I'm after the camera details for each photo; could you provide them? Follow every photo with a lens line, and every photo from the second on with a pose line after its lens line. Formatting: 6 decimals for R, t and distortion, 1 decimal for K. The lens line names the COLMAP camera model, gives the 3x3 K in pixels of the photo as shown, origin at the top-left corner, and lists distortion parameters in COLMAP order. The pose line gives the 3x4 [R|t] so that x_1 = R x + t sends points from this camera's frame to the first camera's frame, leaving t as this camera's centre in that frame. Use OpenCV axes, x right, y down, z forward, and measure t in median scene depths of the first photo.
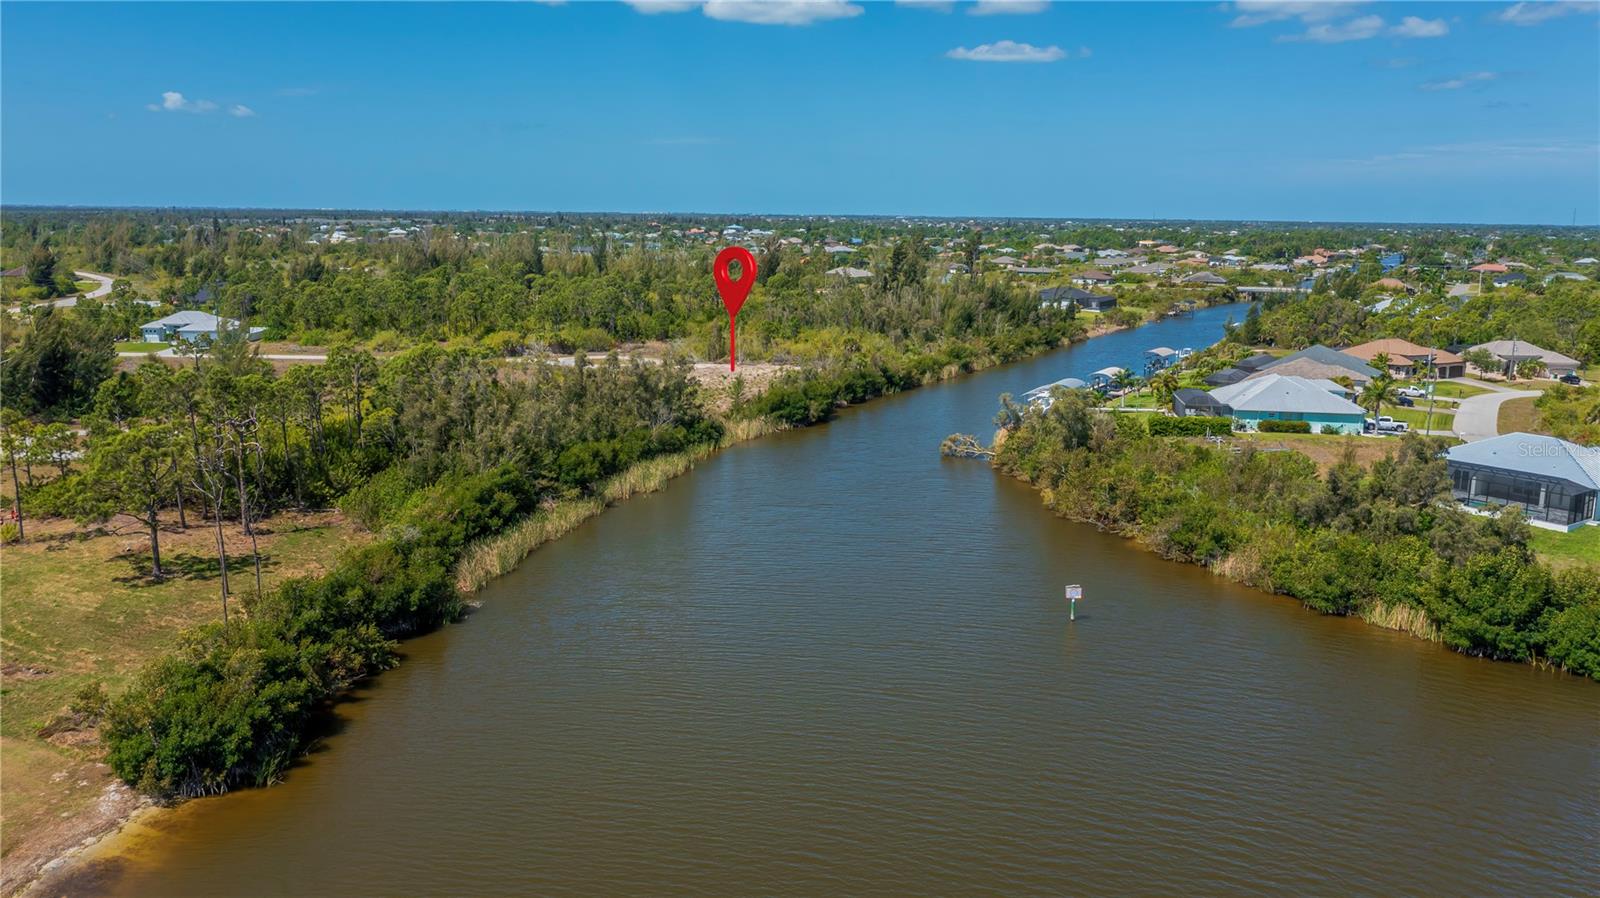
lens RADIAL K [[1257.6, 0, 802.0], [0, 1257.6, 444.2], [0, 0, 1]] dist [-0.013746, 0.011732]
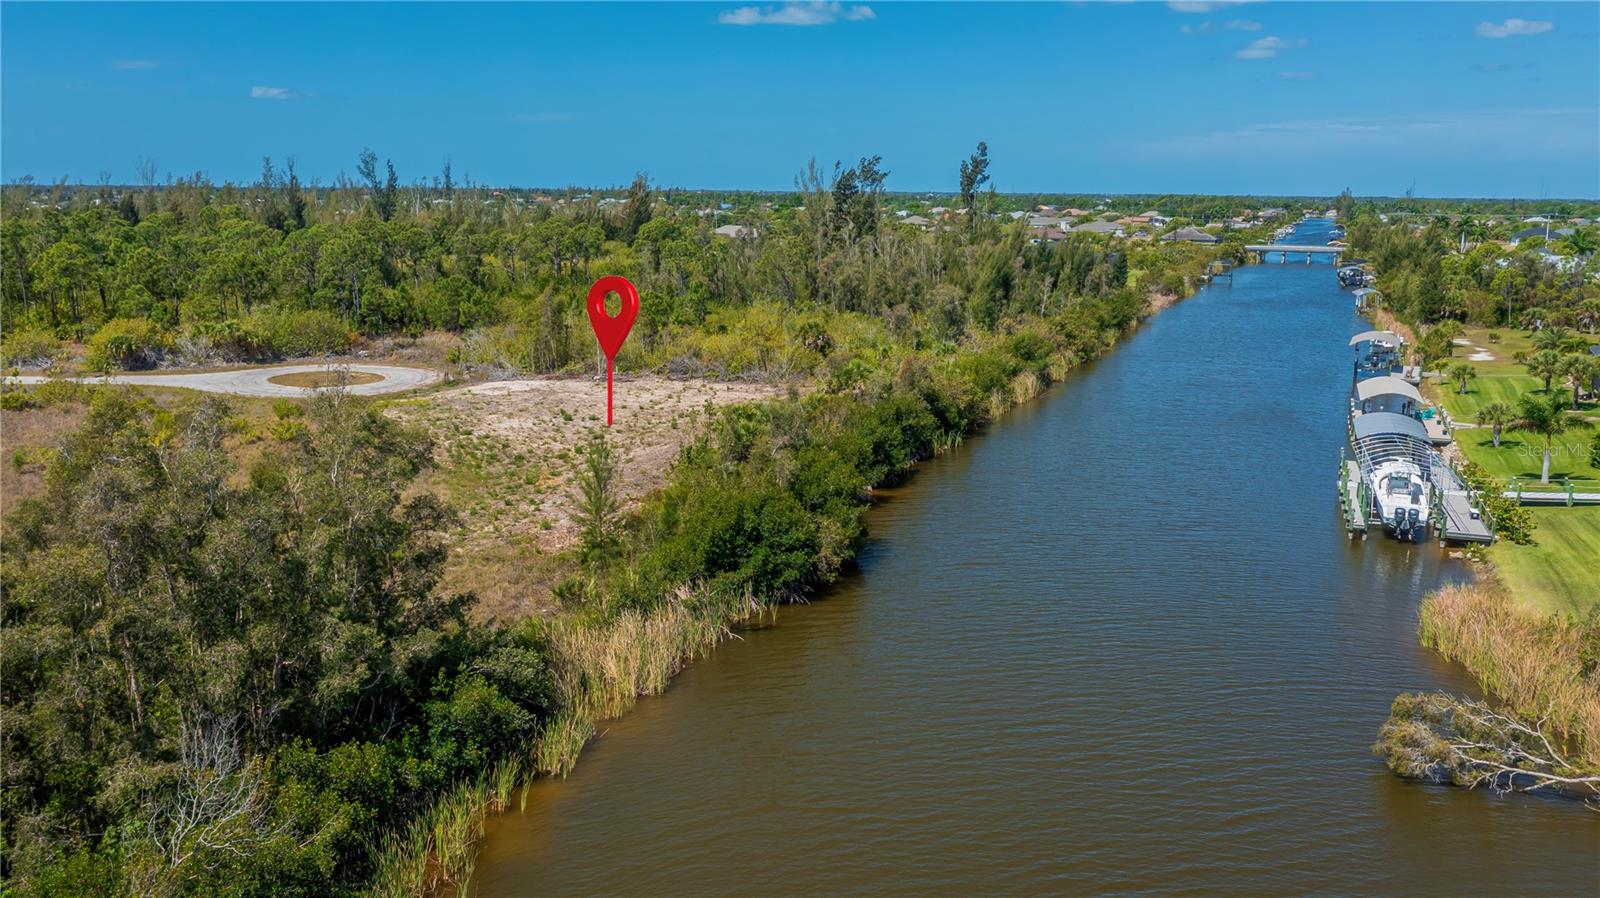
lens RADIAL K [[1257.6, 0, 802.0], [0, 1257.6, 444.2], [0, 0, 1]] dist [-0.013746, 0.011732]
pose [[0.993484, -0.025443, 0.111095, -0.026114], [0.023444, 0.999540, 0.019262, -0.045953], [-0.111534, -0.016532, 0.993623, 0.501502]]
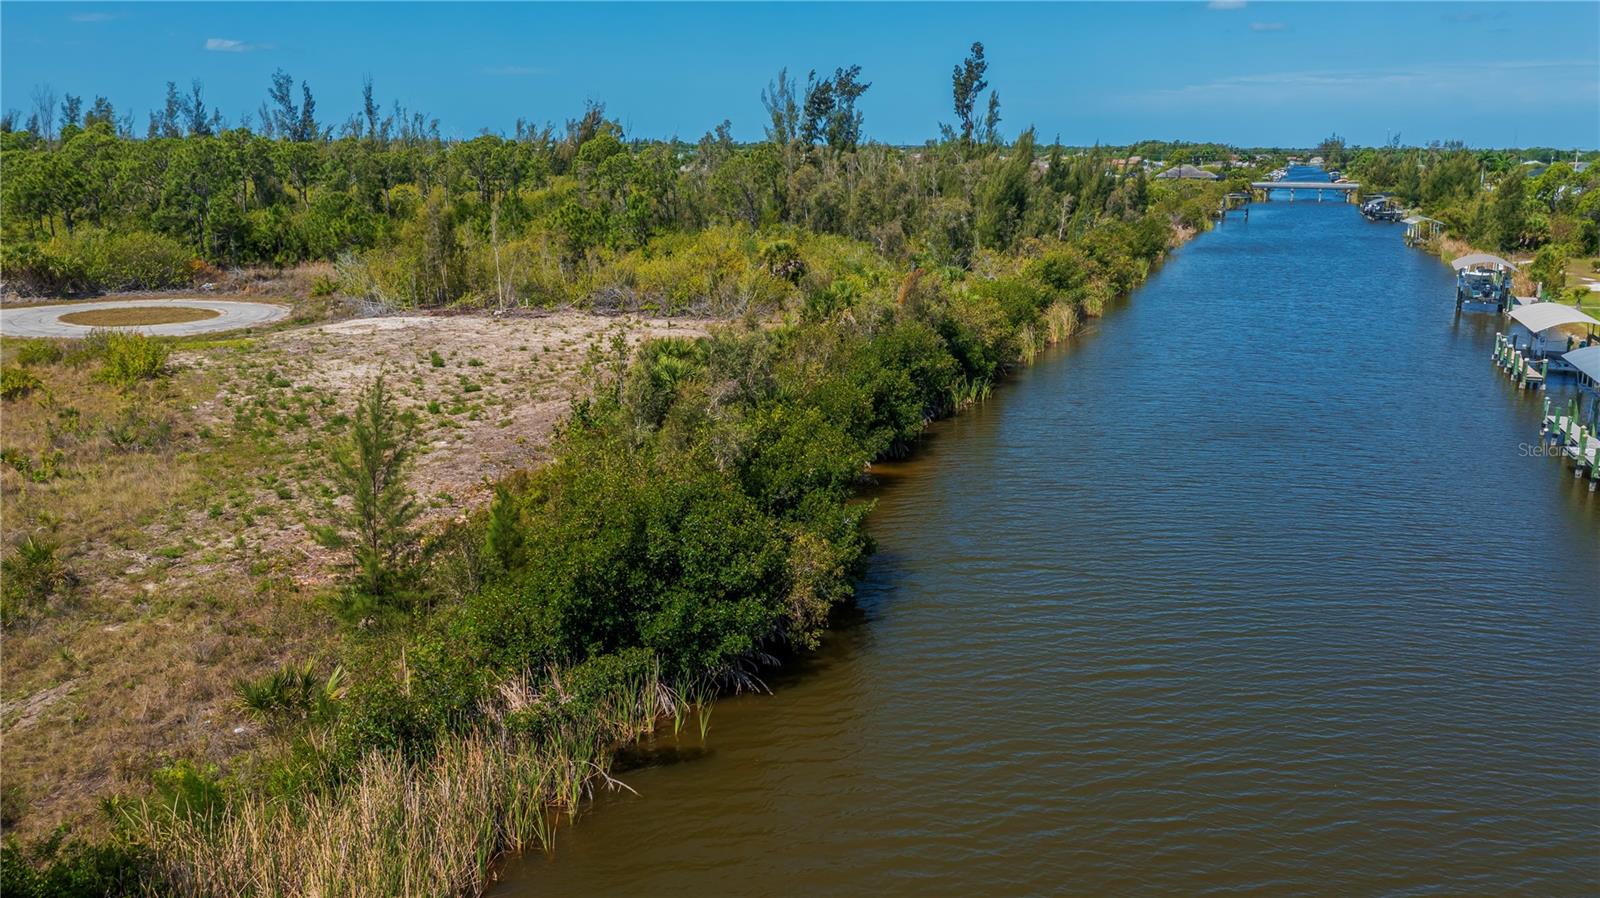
lens RADIAL K [[1257.6, 0, 802.0], [0, 1257.6, 444.2], [0, 0, 1]] dist [-0.013746, 0.011732]
pose [[0.990679, -0.036224, 0.131315, -0.011412], [0.029270, 0.998084, 0.054503, -0.043010], [-0.133038, -0.050152, 0.989841, 0.615613]]
